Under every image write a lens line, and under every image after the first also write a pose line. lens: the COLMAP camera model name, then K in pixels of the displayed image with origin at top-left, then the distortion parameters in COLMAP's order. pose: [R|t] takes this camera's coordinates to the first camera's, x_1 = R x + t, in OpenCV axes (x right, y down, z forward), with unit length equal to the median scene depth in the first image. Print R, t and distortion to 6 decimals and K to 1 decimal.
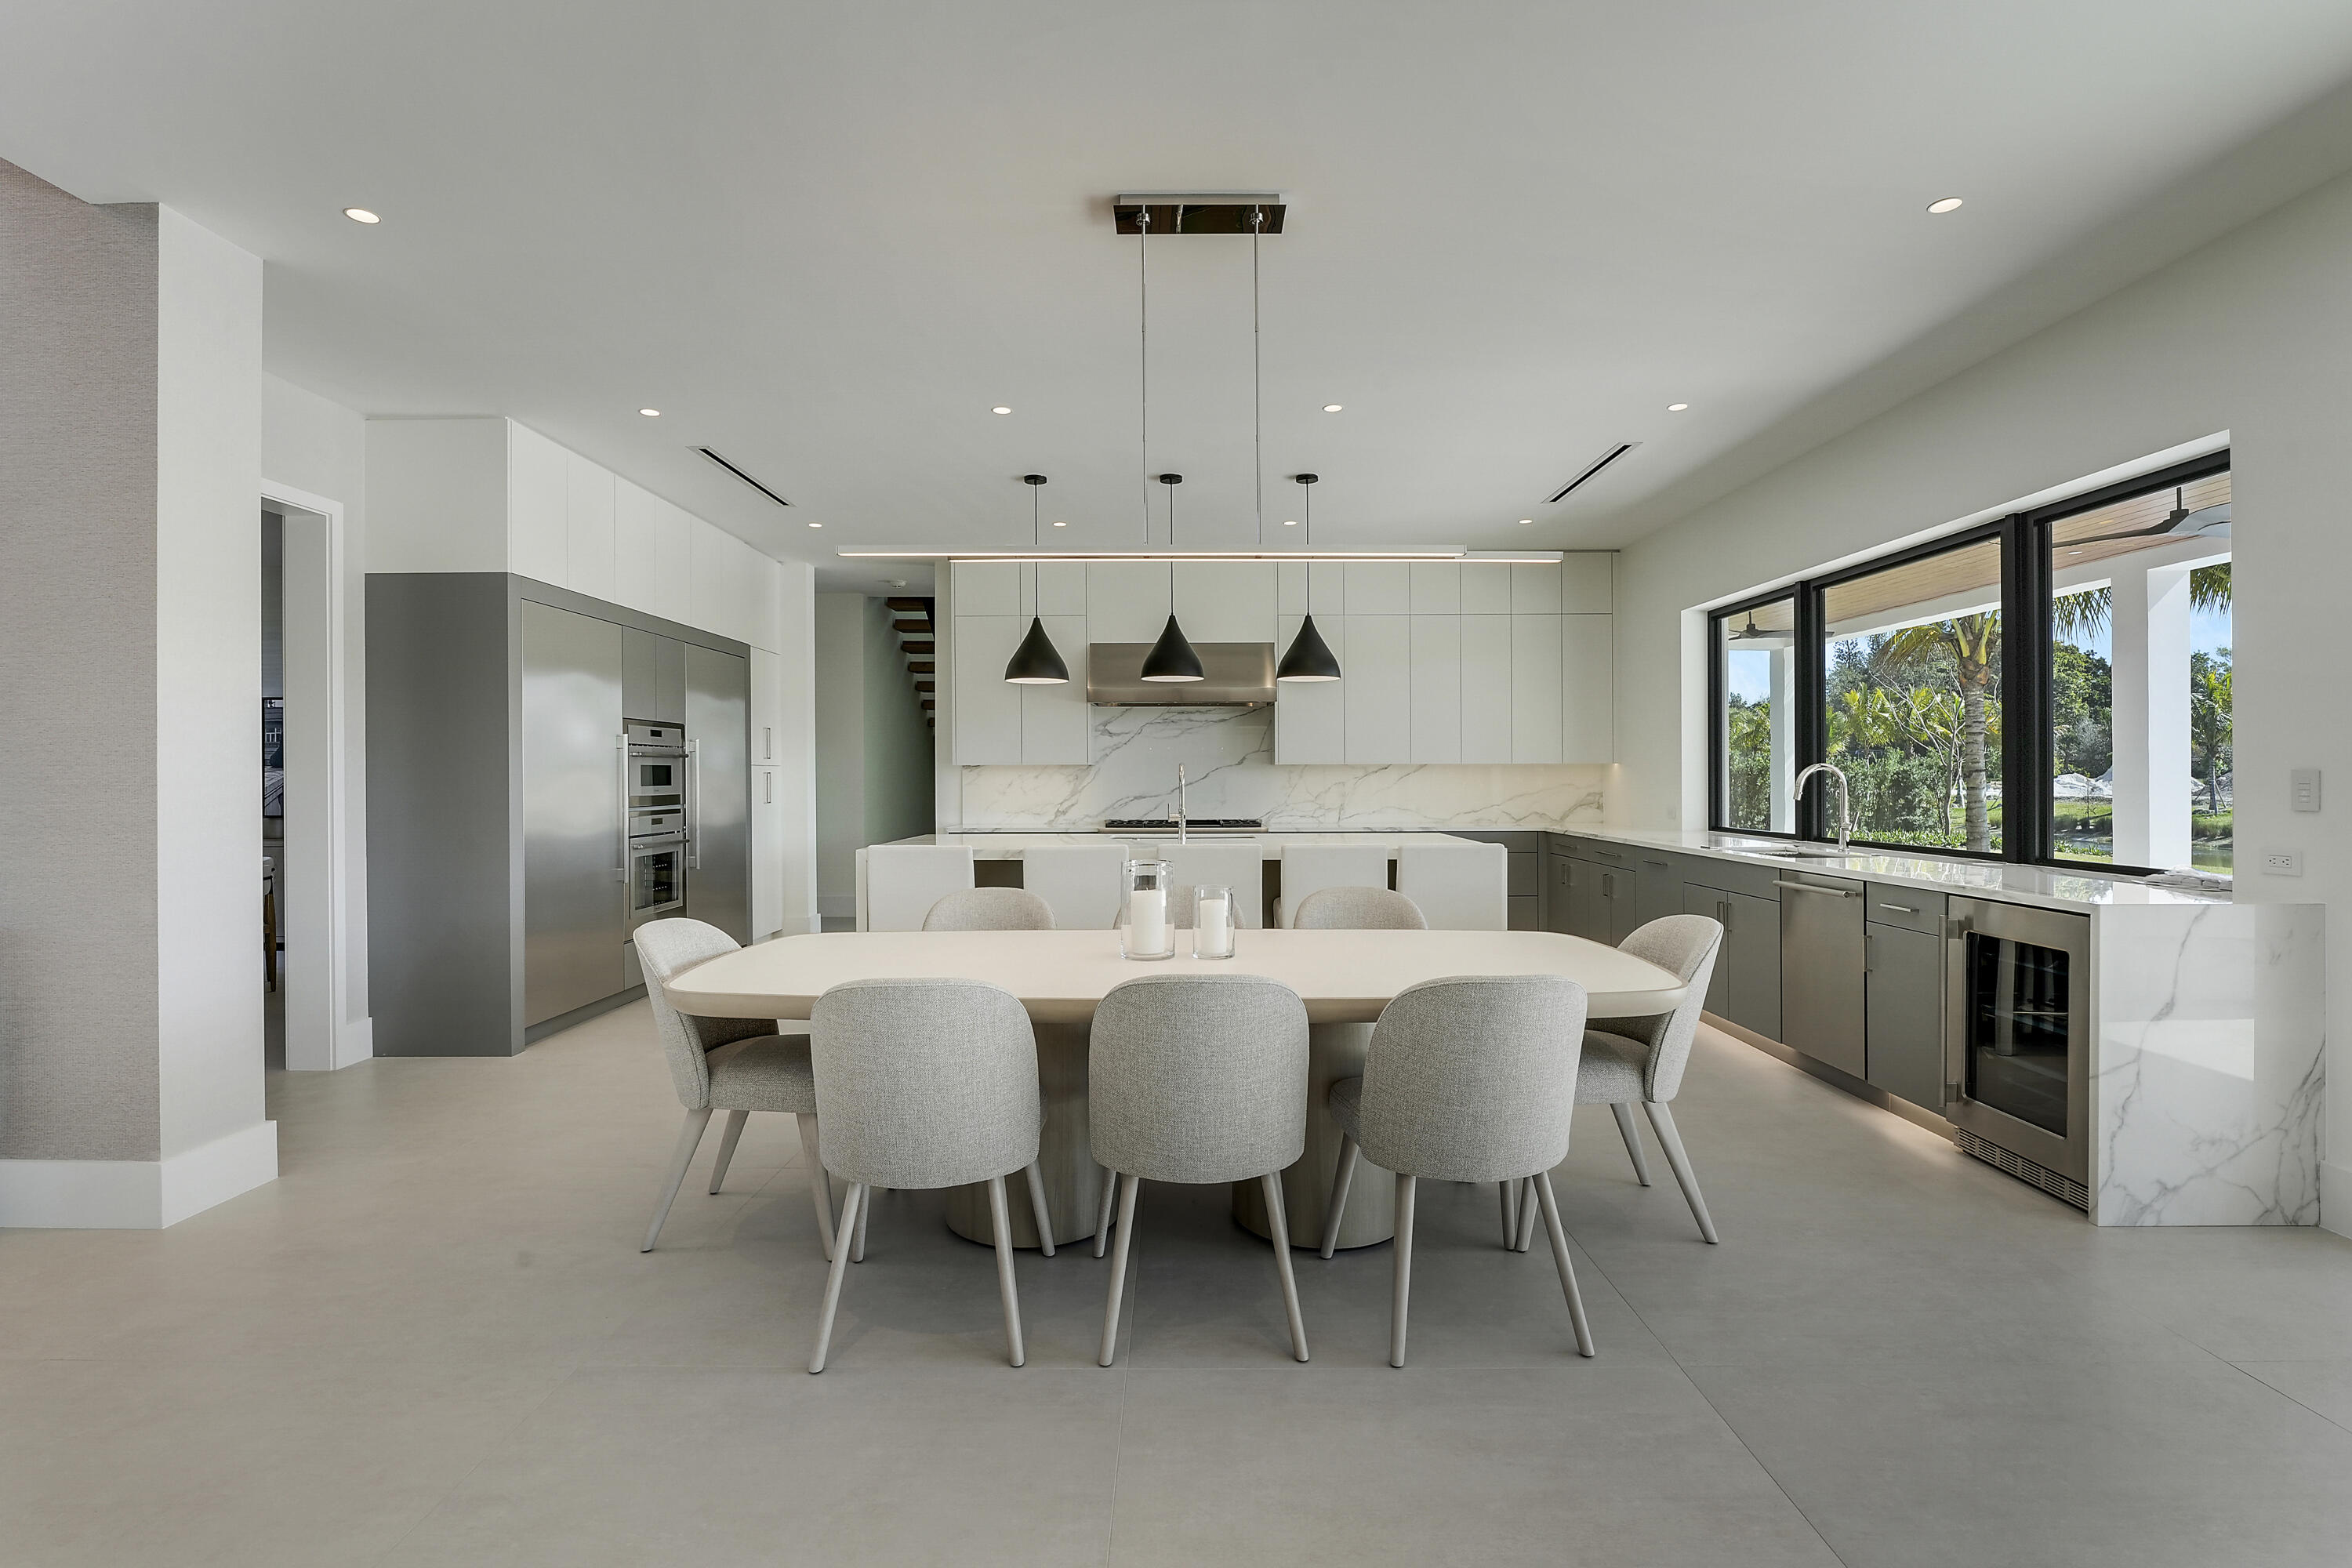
lens RADIAL K [[1083.1, 0, 1162.1], [0, 1083.1, 773.1], [0, 0, 1]] dist [-0.013406, 0.001334]
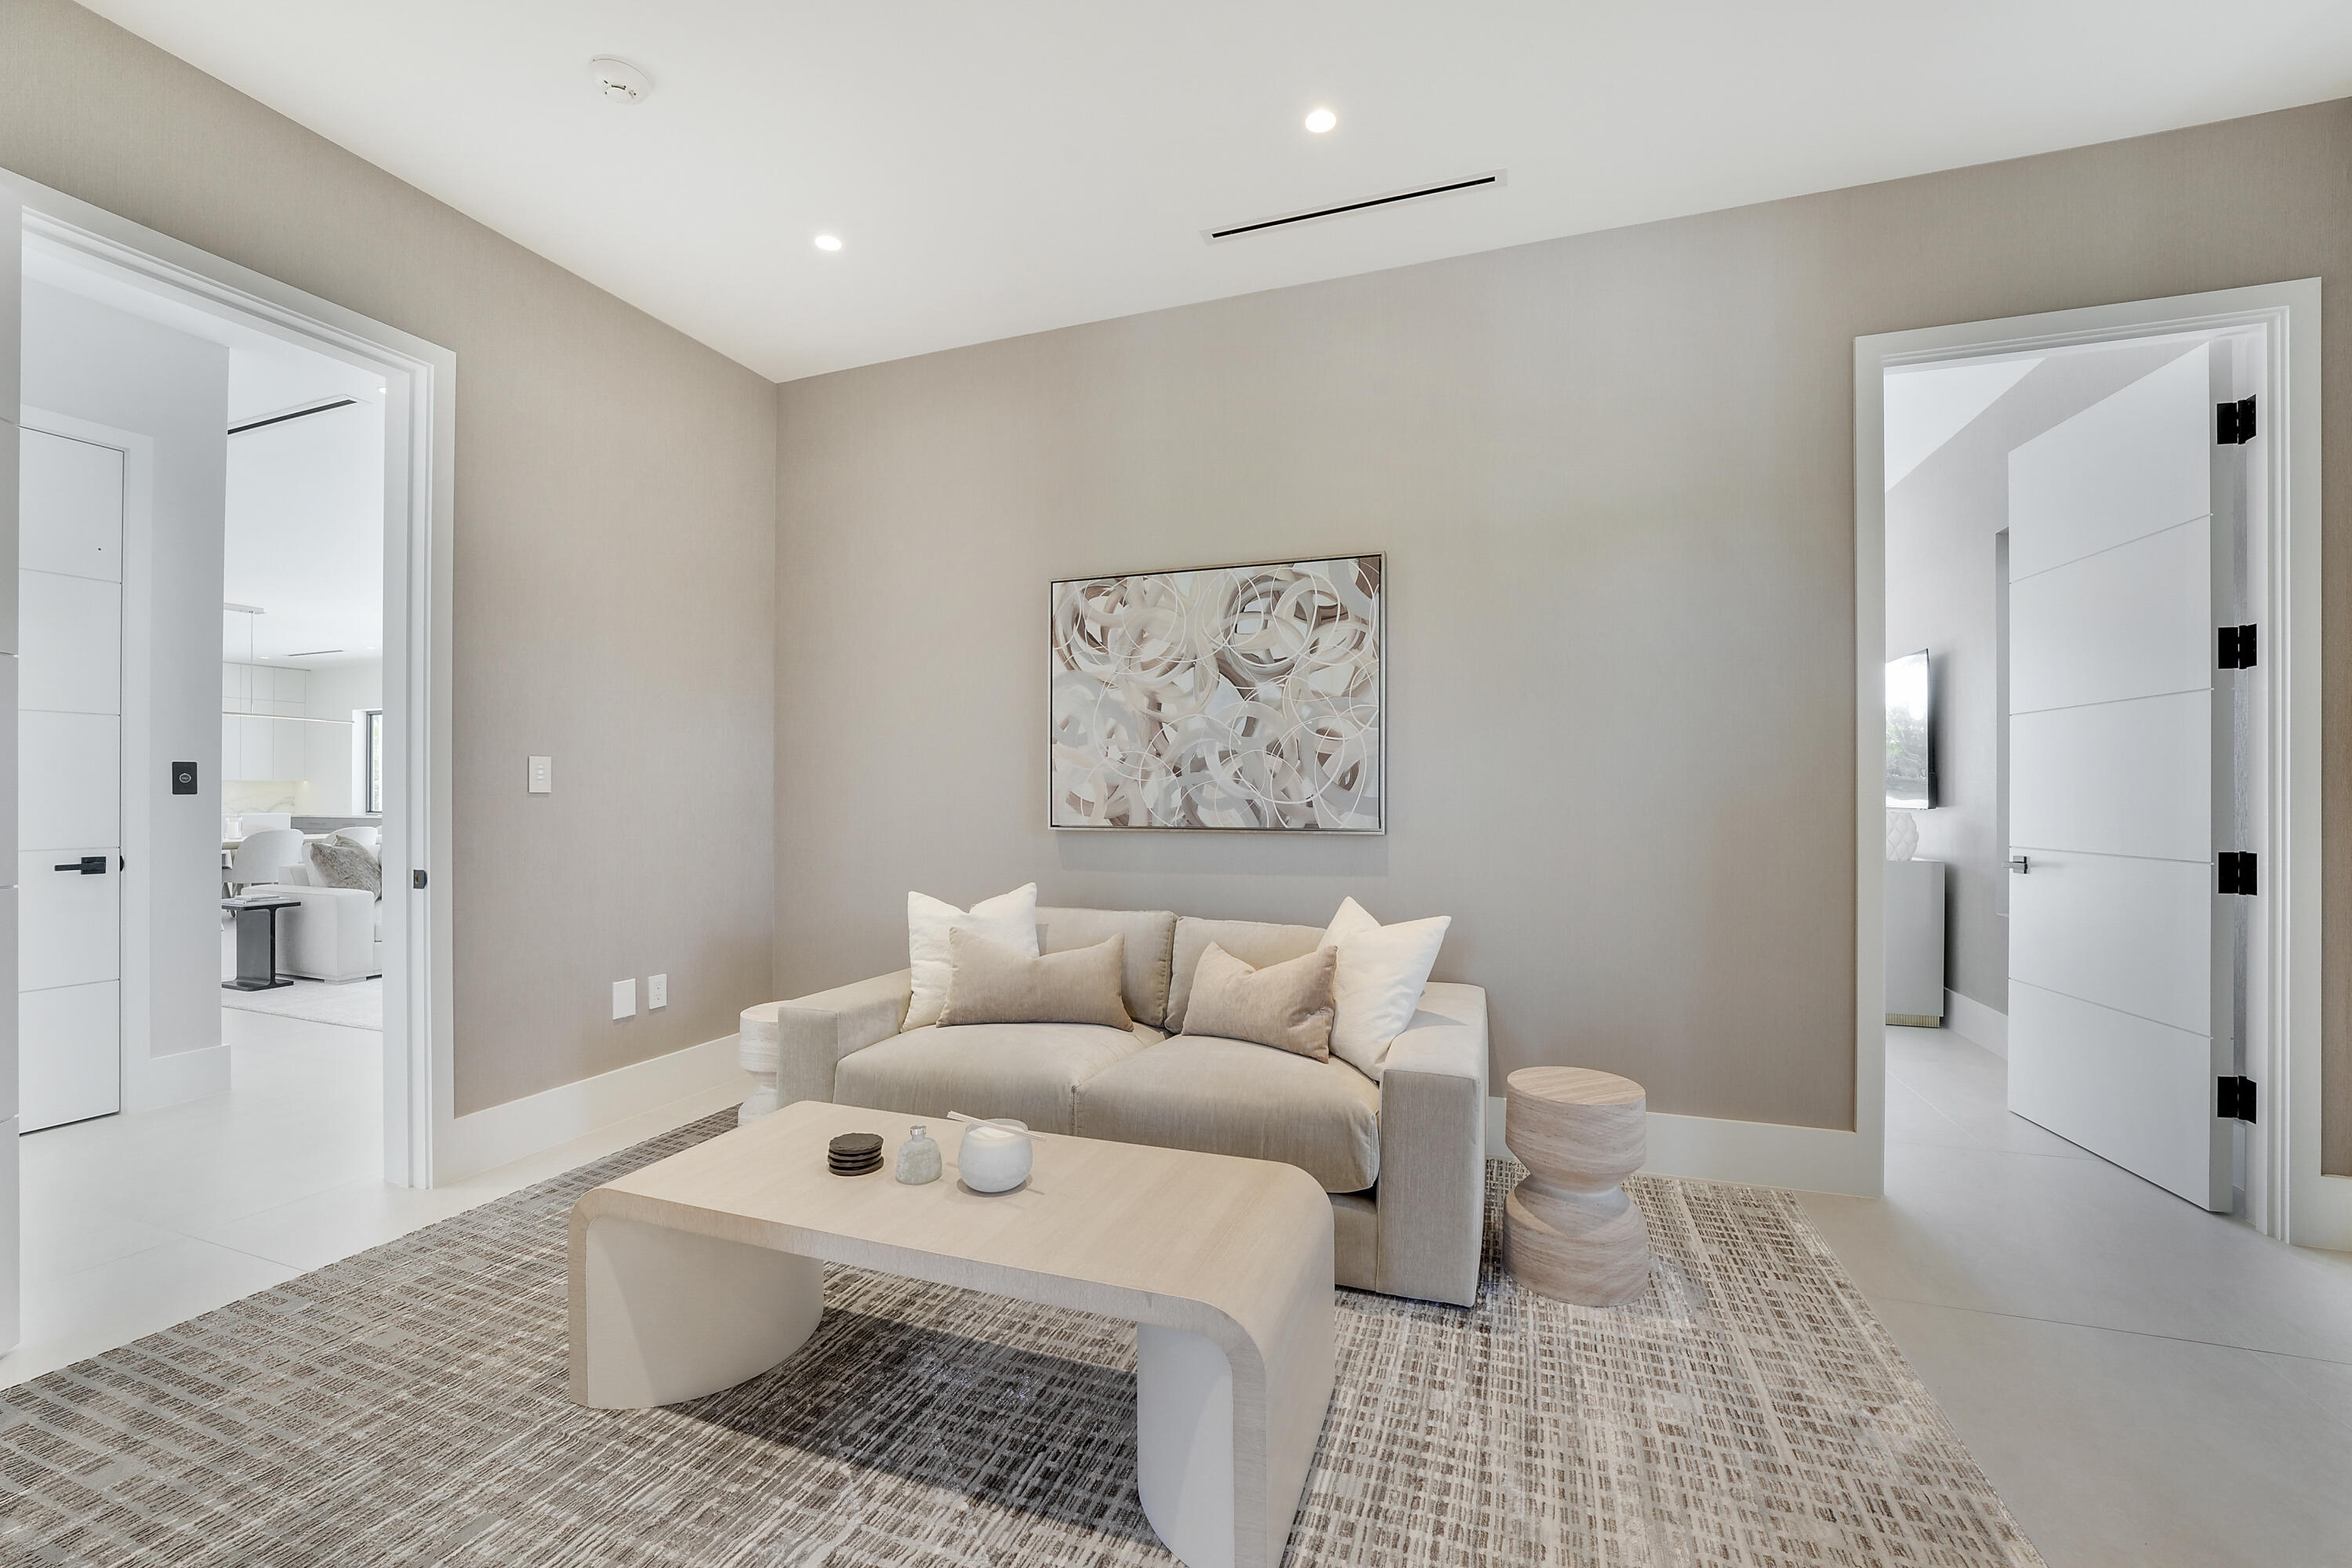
lens RADIAL K [[1003.2, 0, 1184.3], [0, 1003.2, 791.6], [0, 0, 1]] dist [-0.020719, 0.000094]
pose [[0.339881, 0.006330, 0.940447, -0.765419], [-0.002597, 0.999980, -0.005792, 0.017279], [-0.940465, -0.000474, 0.339891, -1.164501]]
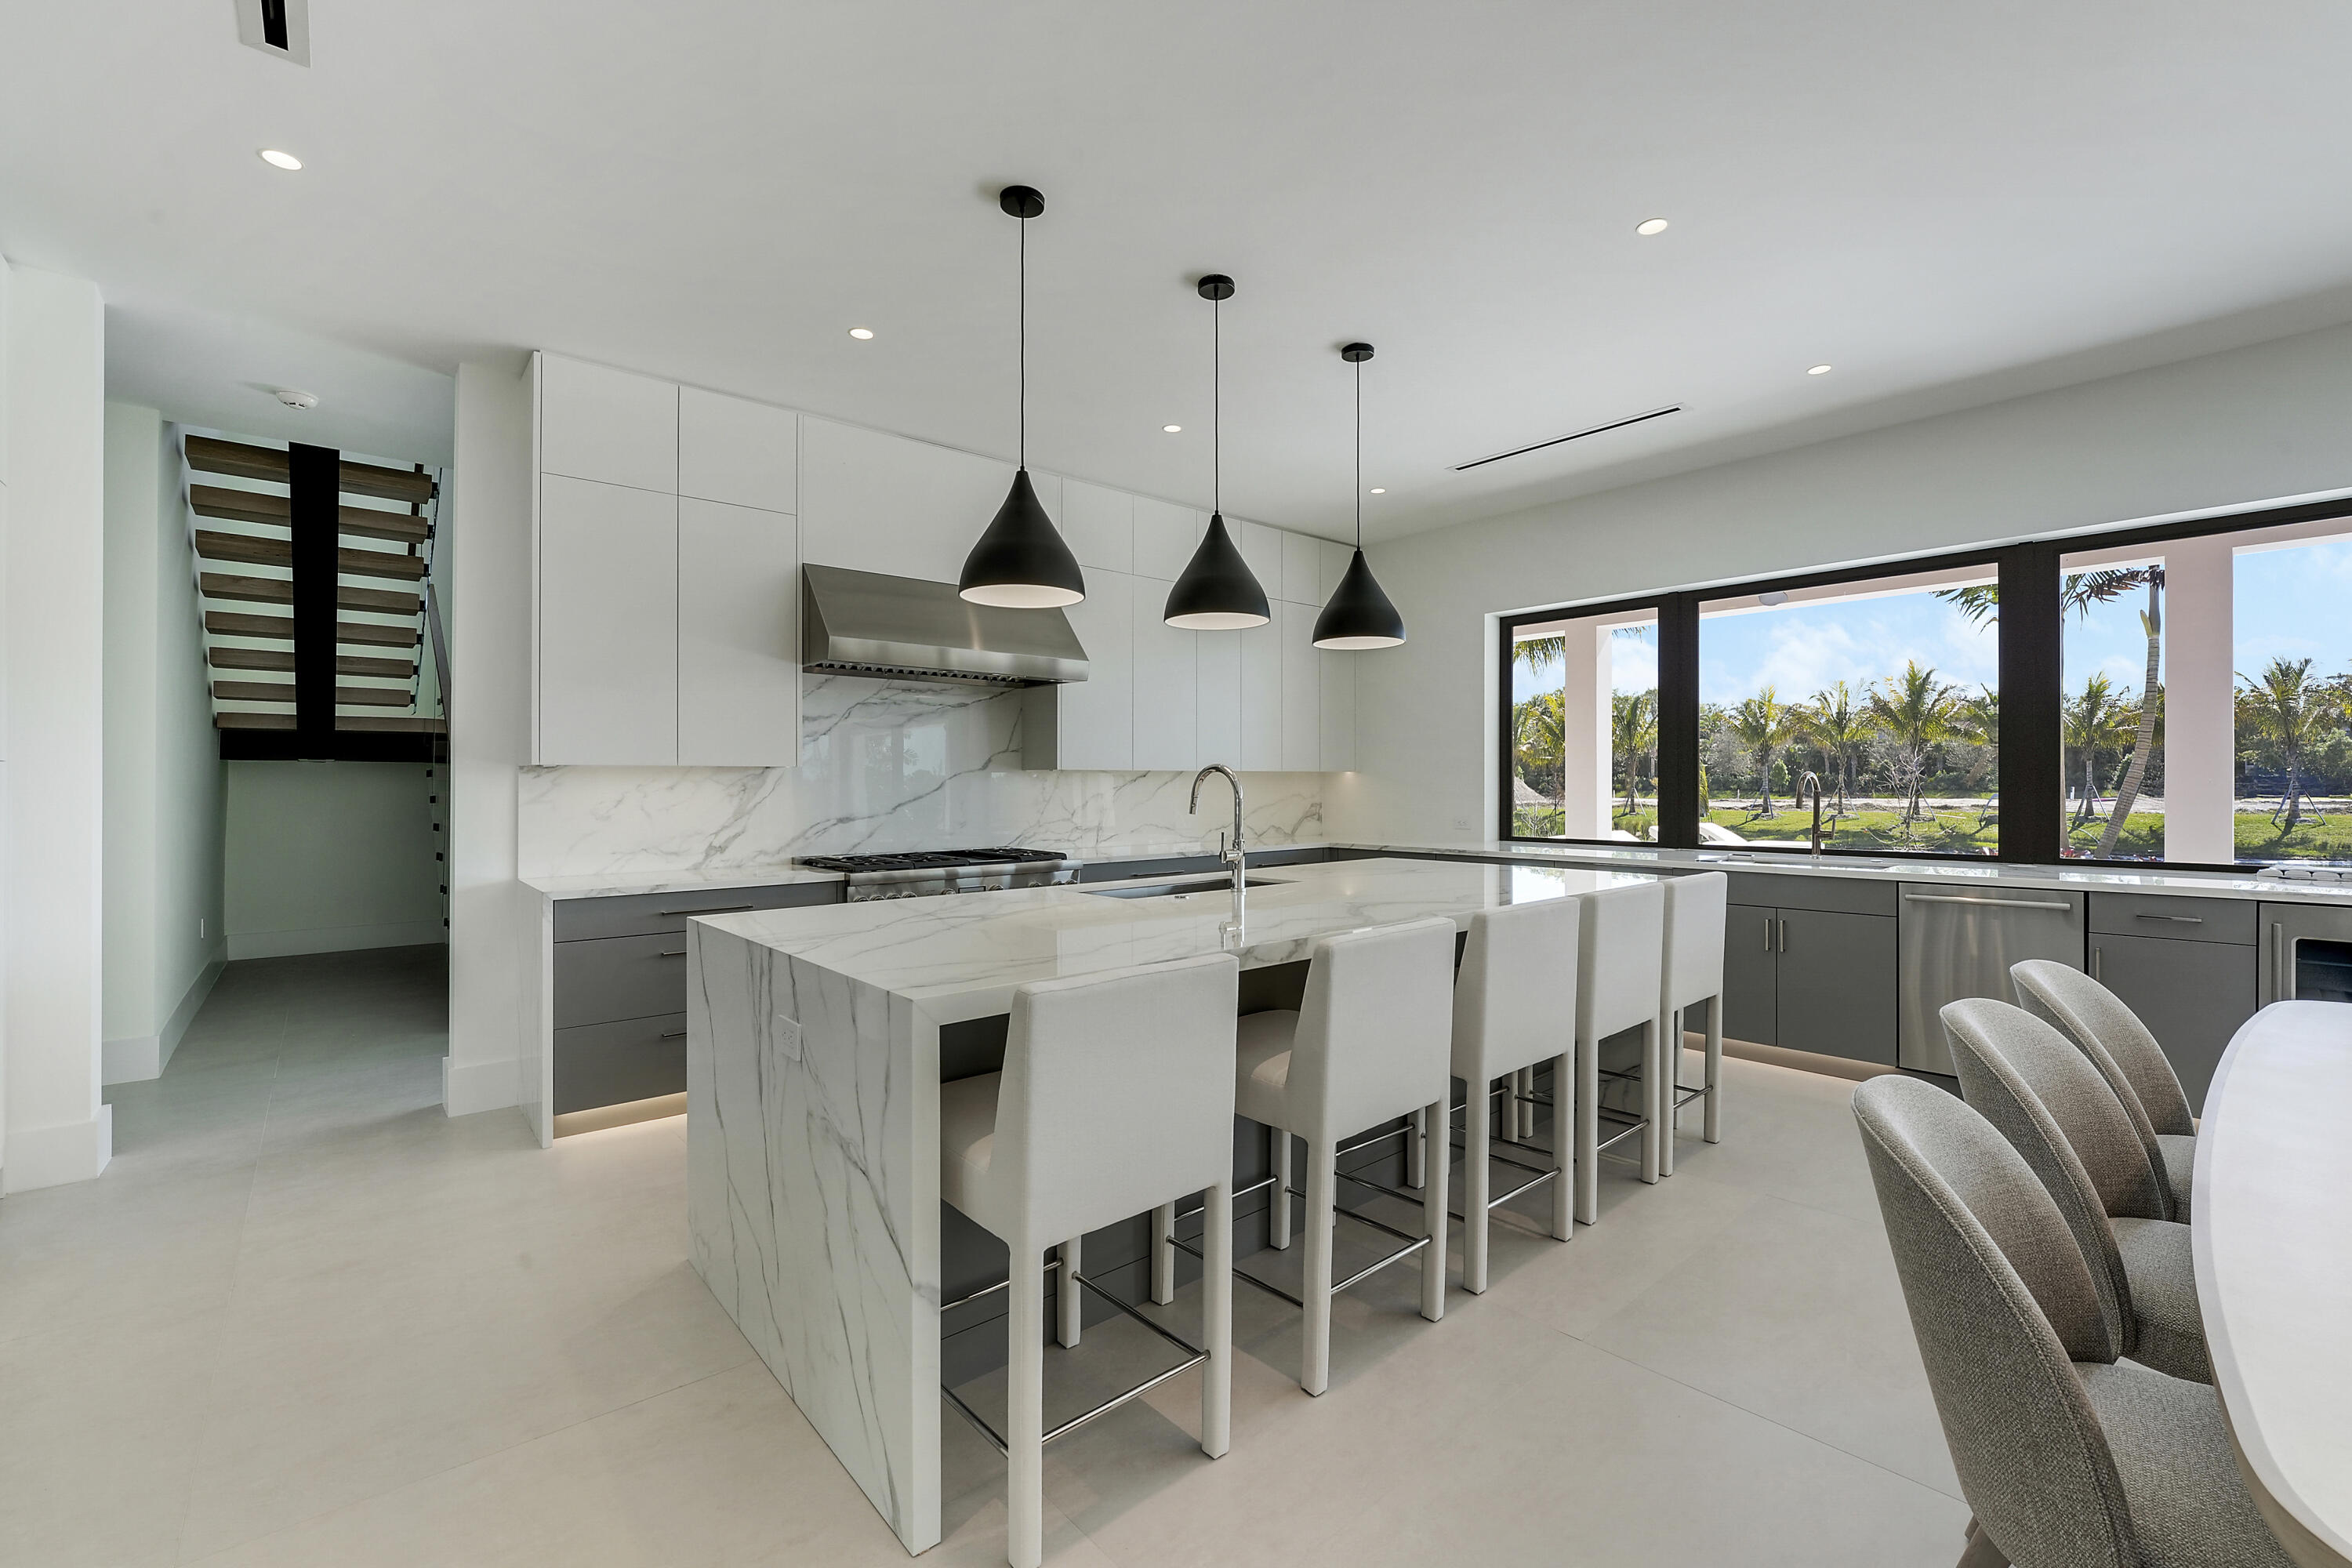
lens RADIAL K [[1003.2, 0, 1177.8], [0, 1003.2, 784.8], [0, 0, 1]] dist [-0.020719, 0.000094]
pose [[0.743800, -0.000789, 0.668402, -0.307171], [-0.000005, 0.999999, 0.001186, 0.001512], [-0.668402, -0.000885, 0.743800, 0.496206]]
